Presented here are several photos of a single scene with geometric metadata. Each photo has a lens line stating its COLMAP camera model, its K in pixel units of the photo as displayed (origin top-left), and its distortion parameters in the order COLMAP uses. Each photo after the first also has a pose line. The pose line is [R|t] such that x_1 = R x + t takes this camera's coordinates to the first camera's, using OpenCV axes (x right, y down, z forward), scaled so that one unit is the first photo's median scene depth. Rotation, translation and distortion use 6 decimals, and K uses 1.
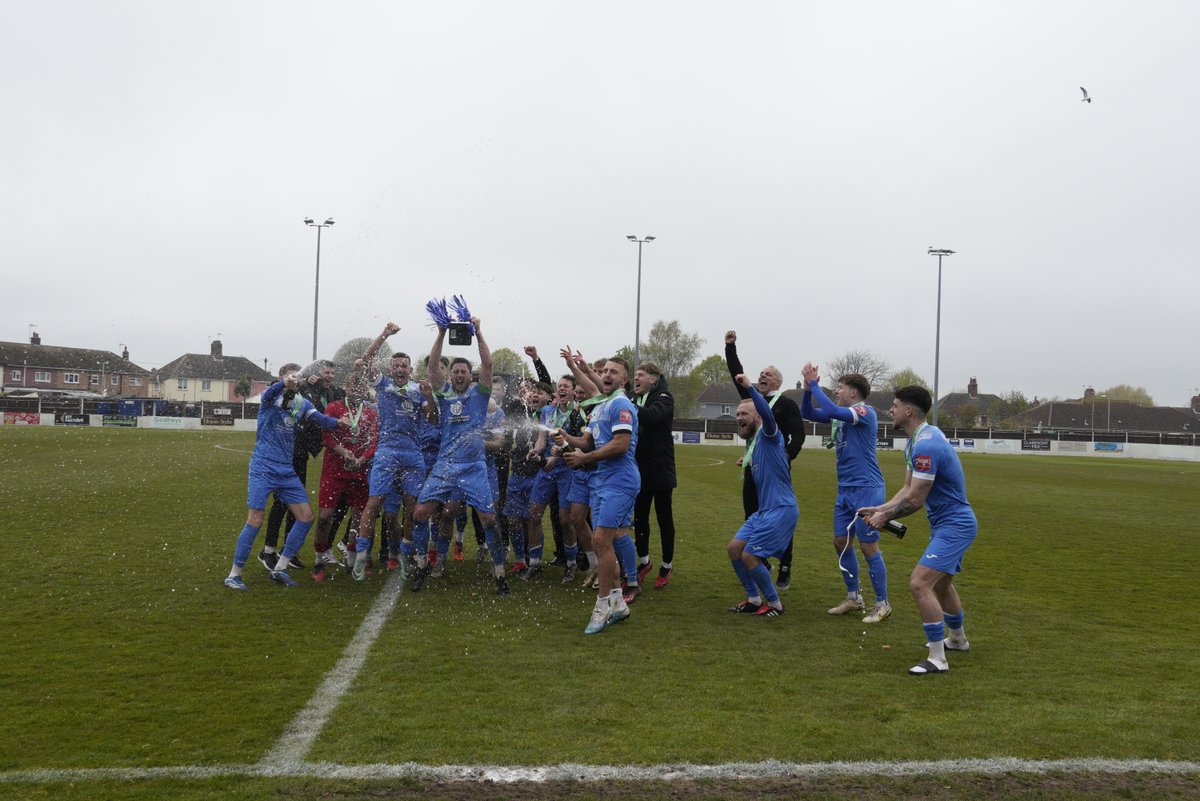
lens RADIAL K [[3715.2, 0, 599.8], [0, 3715.2, 400.7], [0, 0, 1]] dist [-0.039895, 0.000000]
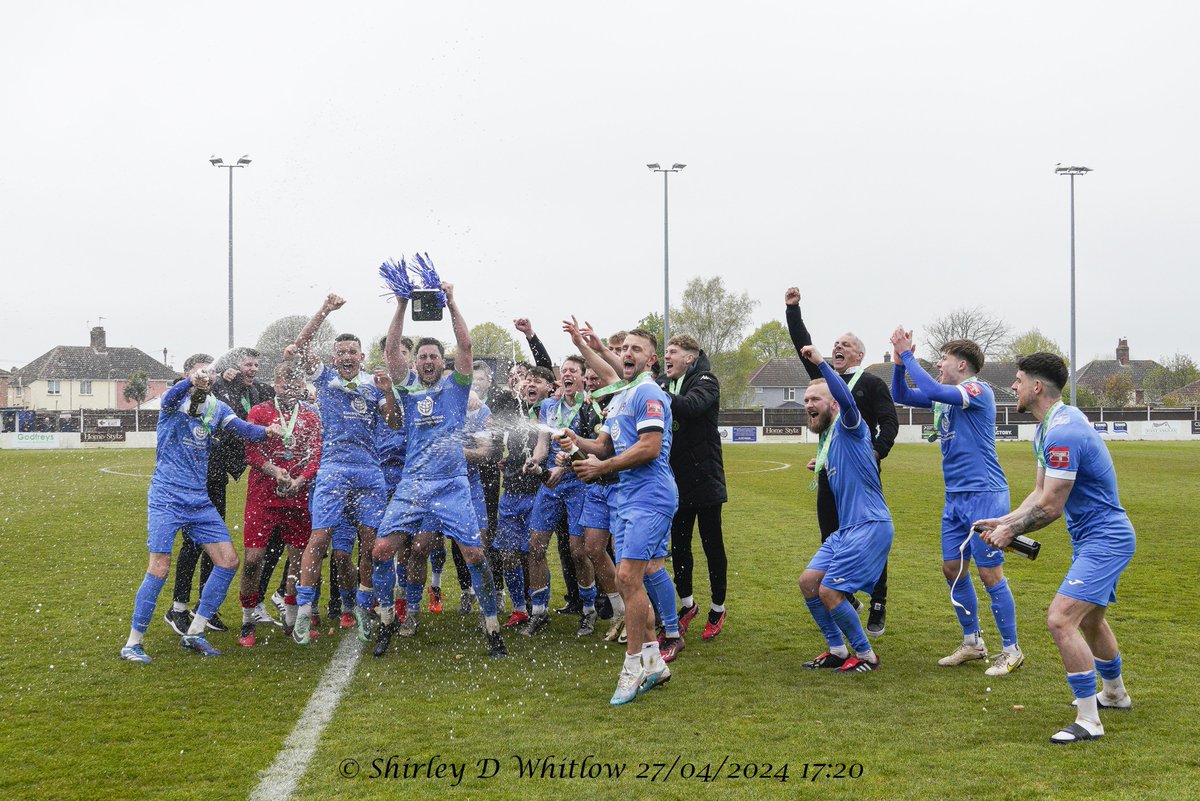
lens RADIAL K [[3715.2, 0, 600.2], [0, 3715.2, 400.3], [0, 0, 1]] dist [-0.039895, 0.000000]
pose [[0.999268, -0.037412, 0.008040, -0.009754], [0.037404, 0.999299, 0.001224, 0.001265], [-0.008081, -0.000922, 0.999967, 0.261203]]
